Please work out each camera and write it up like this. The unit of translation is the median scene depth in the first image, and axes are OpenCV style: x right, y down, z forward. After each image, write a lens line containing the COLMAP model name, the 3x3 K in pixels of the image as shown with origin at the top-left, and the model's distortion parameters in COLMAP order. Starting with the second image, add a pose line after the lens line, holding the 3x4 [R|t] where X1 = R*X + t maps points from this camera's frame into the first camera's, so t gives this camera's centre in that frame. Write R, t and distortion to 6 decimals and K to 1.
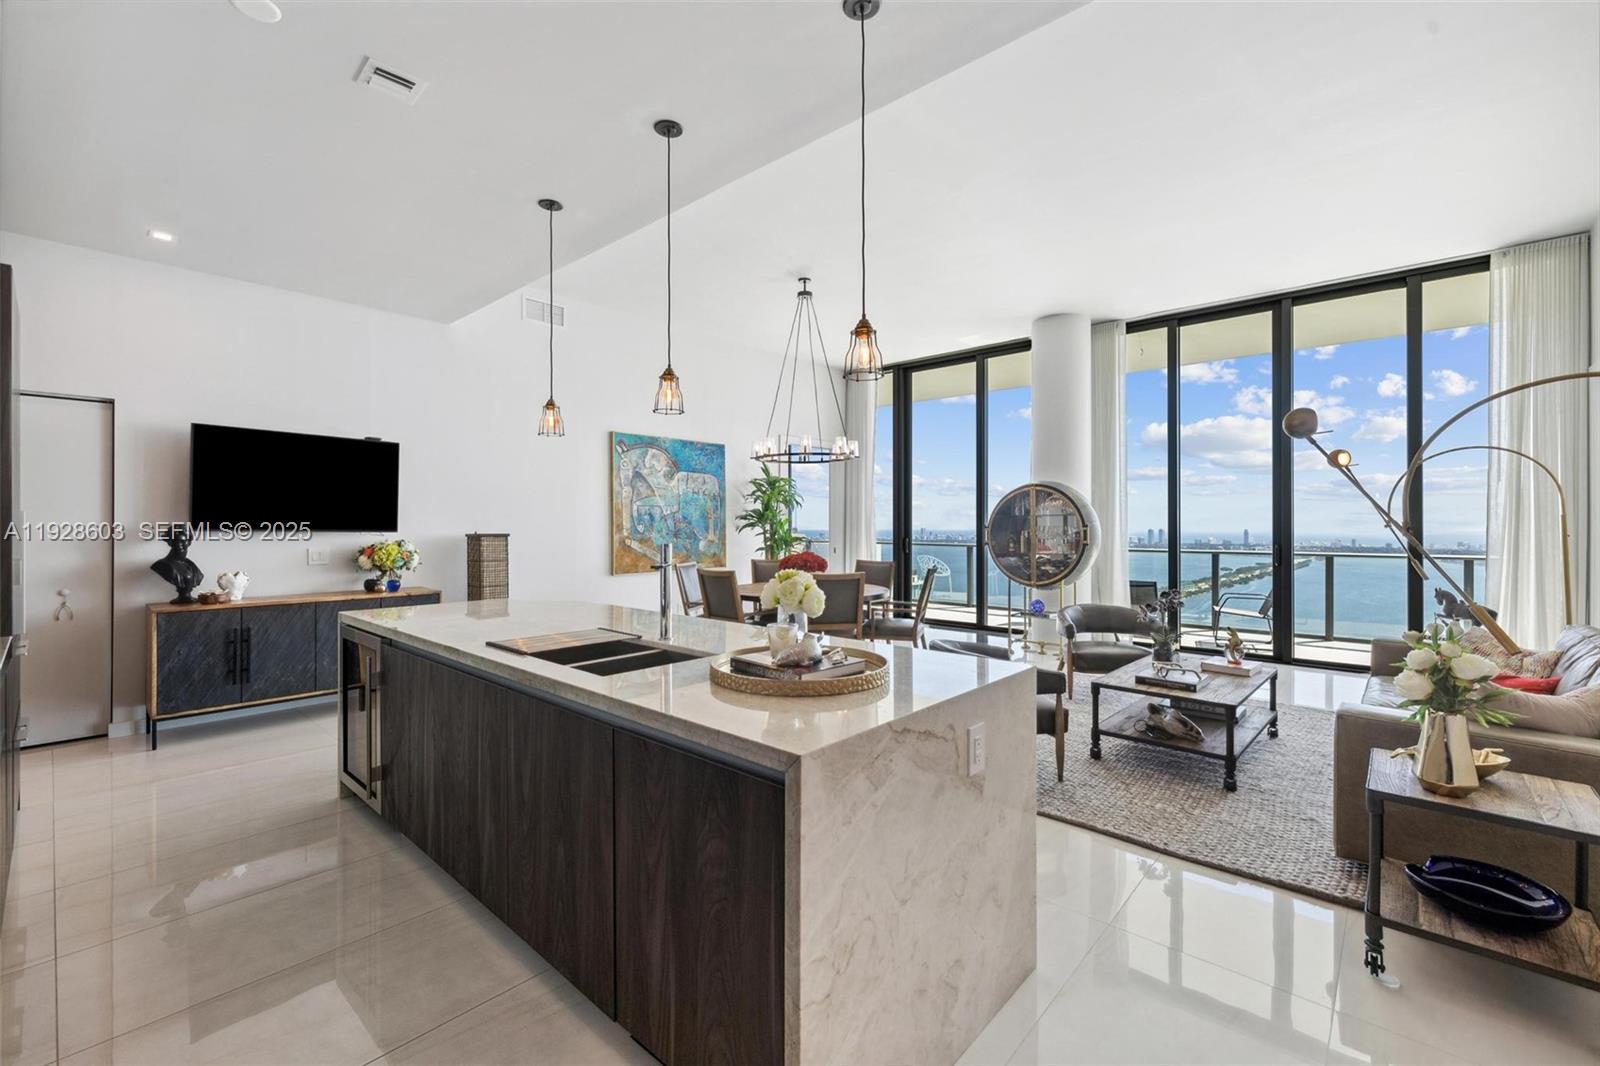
lens RADIAL K [[671.4, 0, 797.0], [0, 671.4, 524.3], [0, 0, 1]] dist [0.000777, -0.000001]
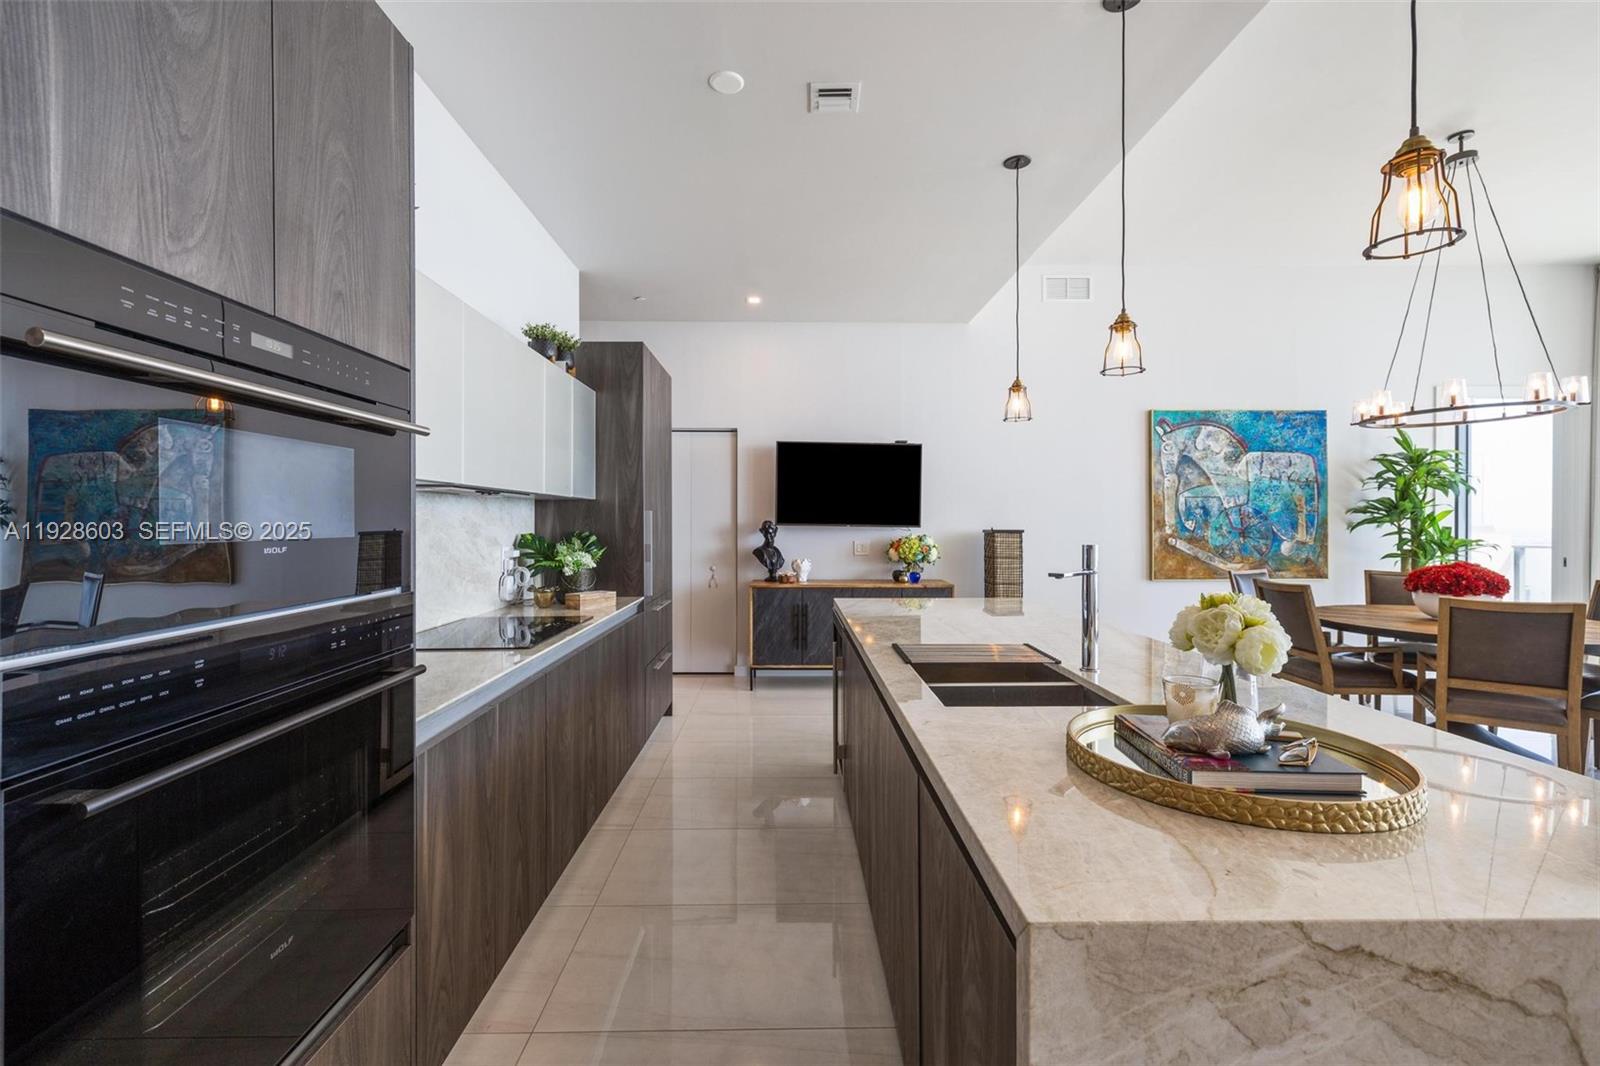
lens RADIAL K [[687.3, 0, 797.9], [0, 687.3, 523.8], [0, 0, 1]] dist [0.003430, 0.000232]
pose [[0.683295, 0.002904, -0.730136, 0.071119], [0.000691, 0.999989, 0.004625, 0.000638], [0.730142, -0.003665, 0.683286, 0.109796]]
